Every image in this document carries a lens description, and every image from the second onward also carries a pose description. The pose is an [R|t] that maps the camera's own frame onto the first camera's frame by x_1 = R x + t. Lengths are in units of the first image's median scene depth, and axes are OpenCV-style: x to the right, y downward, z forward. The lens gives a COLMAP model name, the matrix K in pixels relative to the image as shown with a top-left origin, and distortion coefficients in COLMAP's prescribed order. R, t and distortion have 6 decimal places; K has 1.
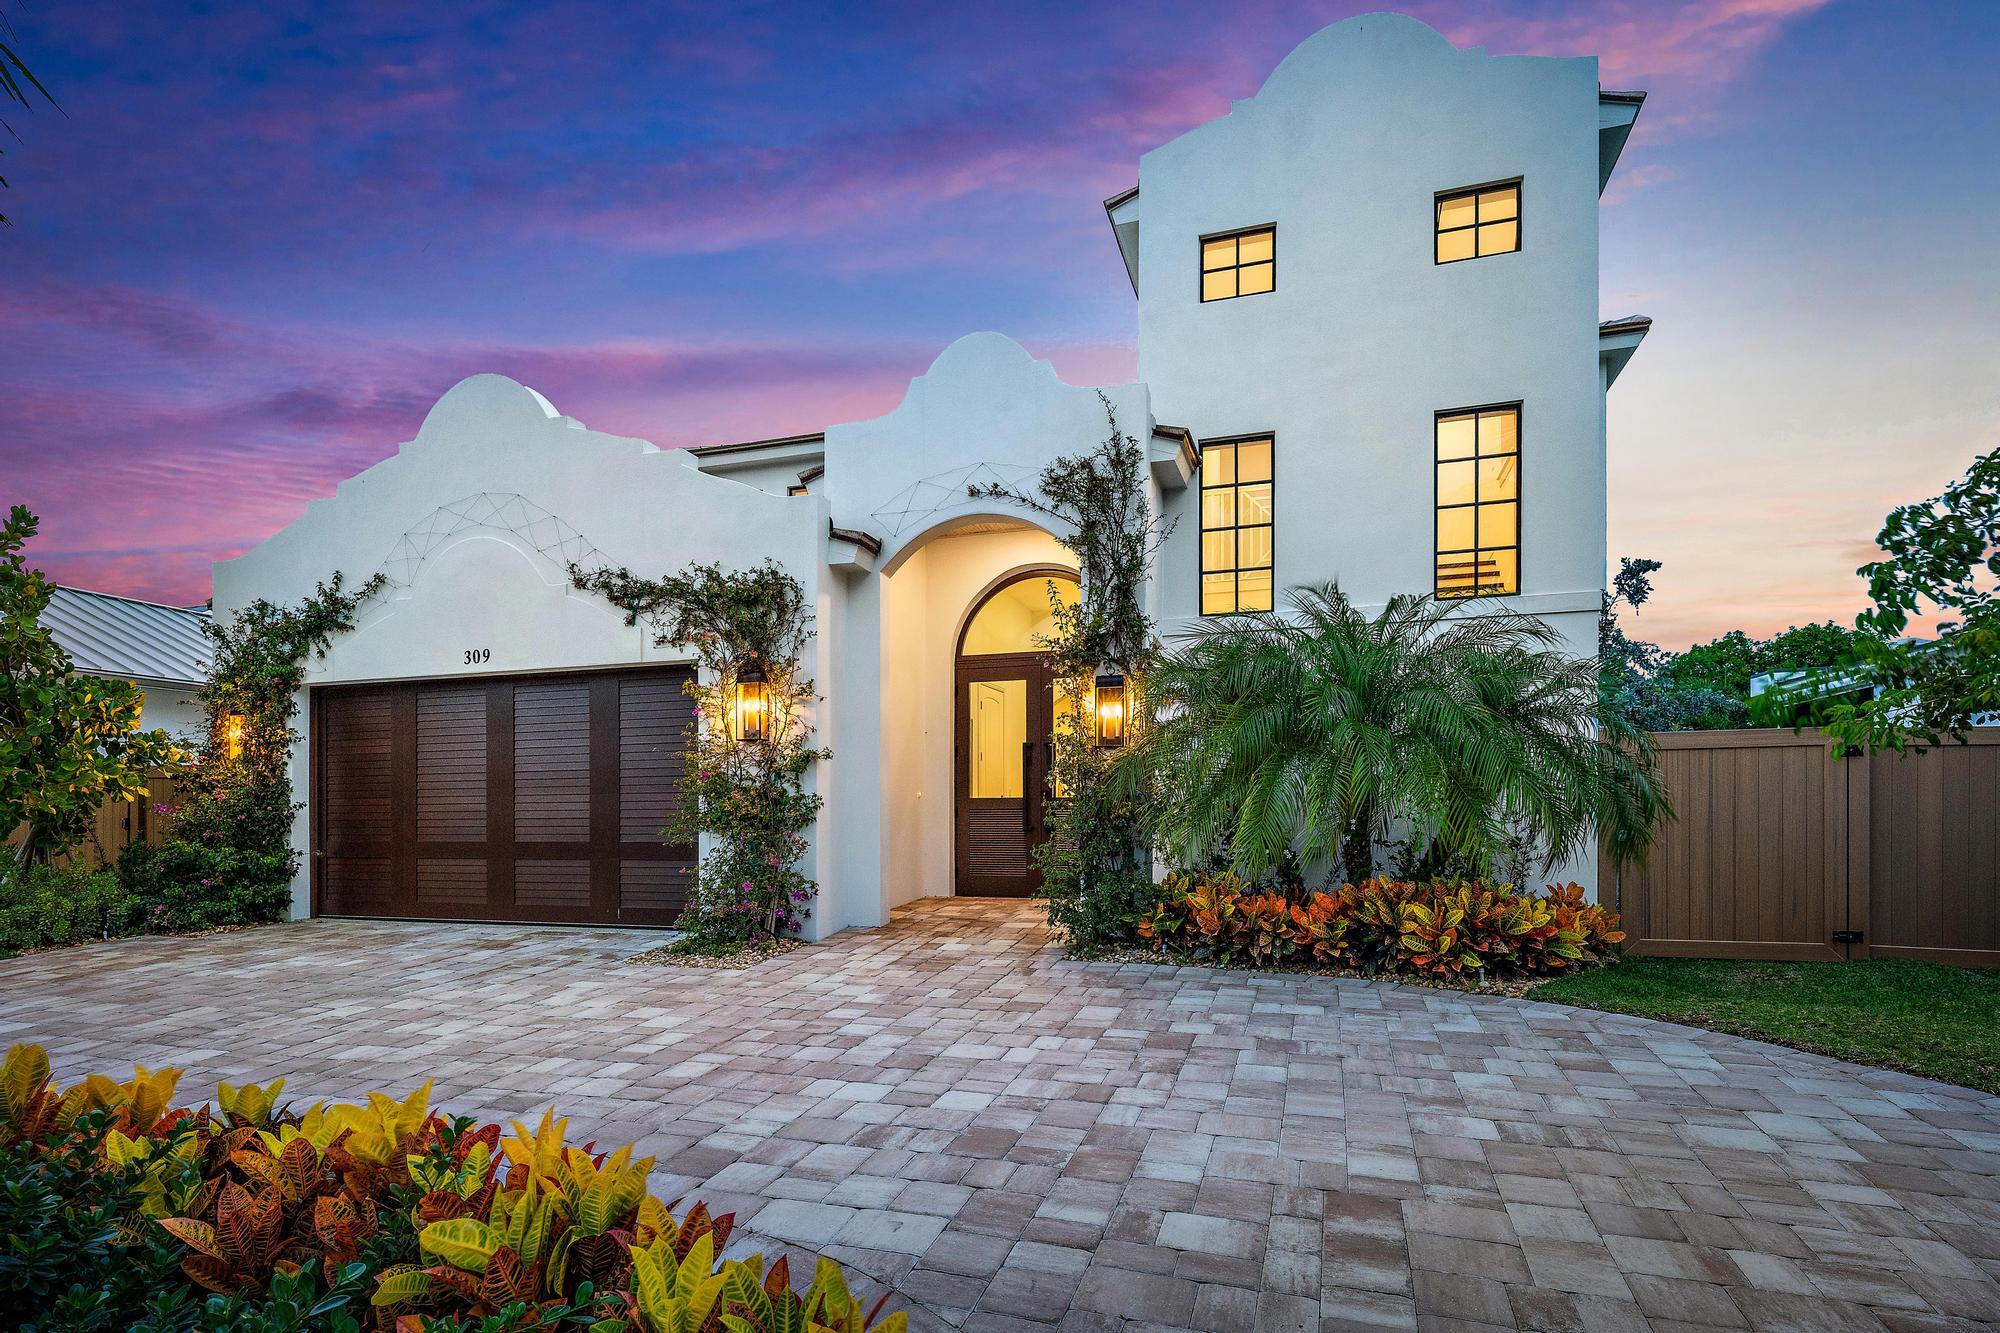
lens RADIAL K [[959.5, 0, 1003.0], [0, 959.5, 668.6], [0, 0, 1]] dist [-0.002161, 0.000558]
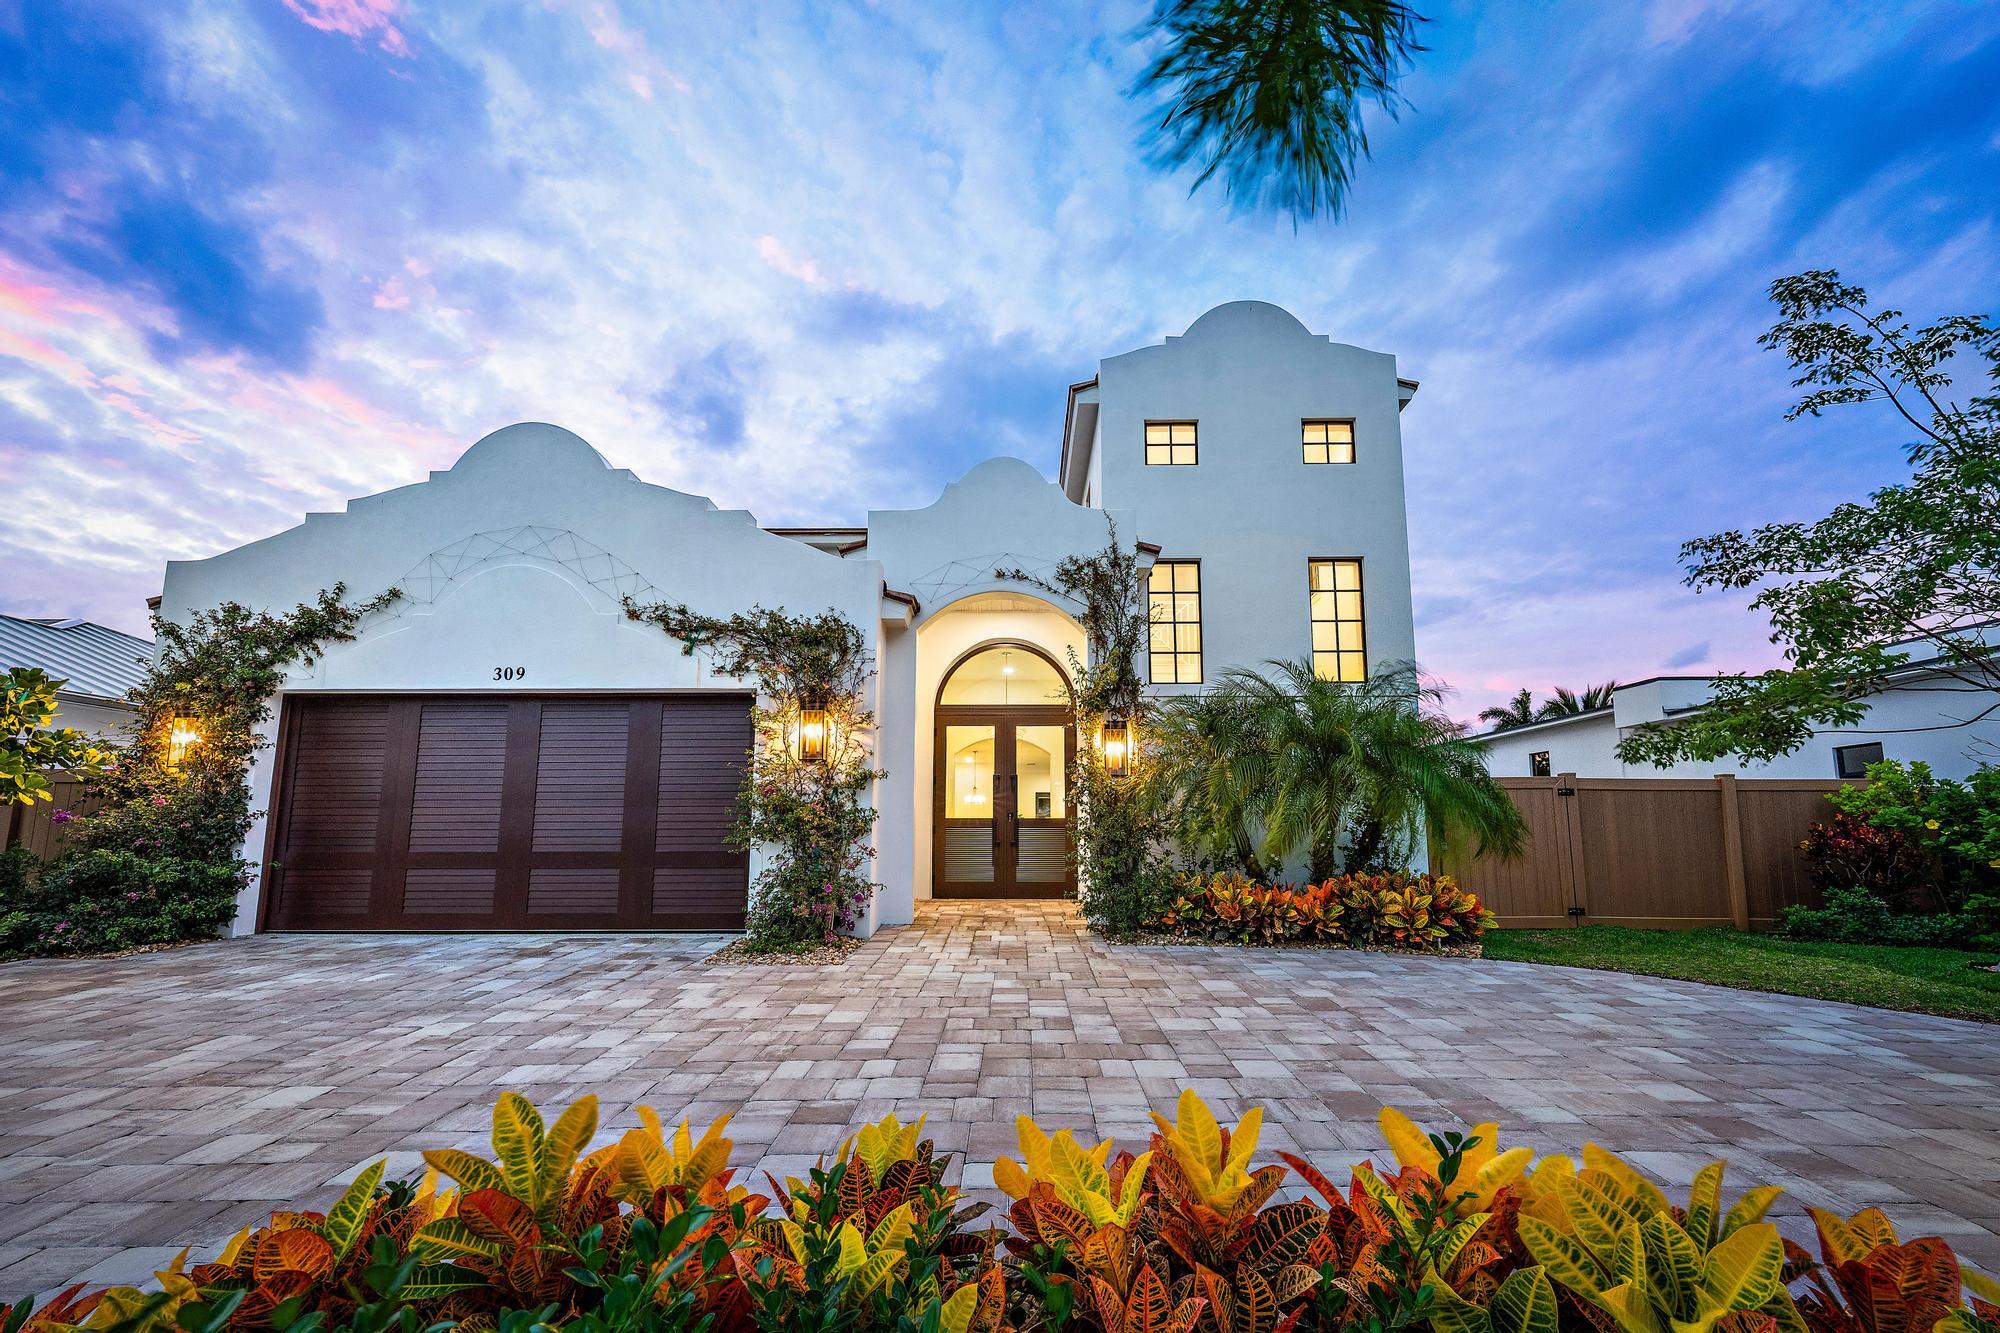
lens RADIAL K [[681.9, 0, 1001.1], [0, 681.9, 671.7], [0, 0, 1]] dist [-0.001000, -0.000152]
pose [[0.954521, 0.079498, 0.287350, -0.282635], [-0.050783, 0.993063, -0.106048, 0.043206], [-0.293788, 0.086633, 0.951937, 0.139282]]
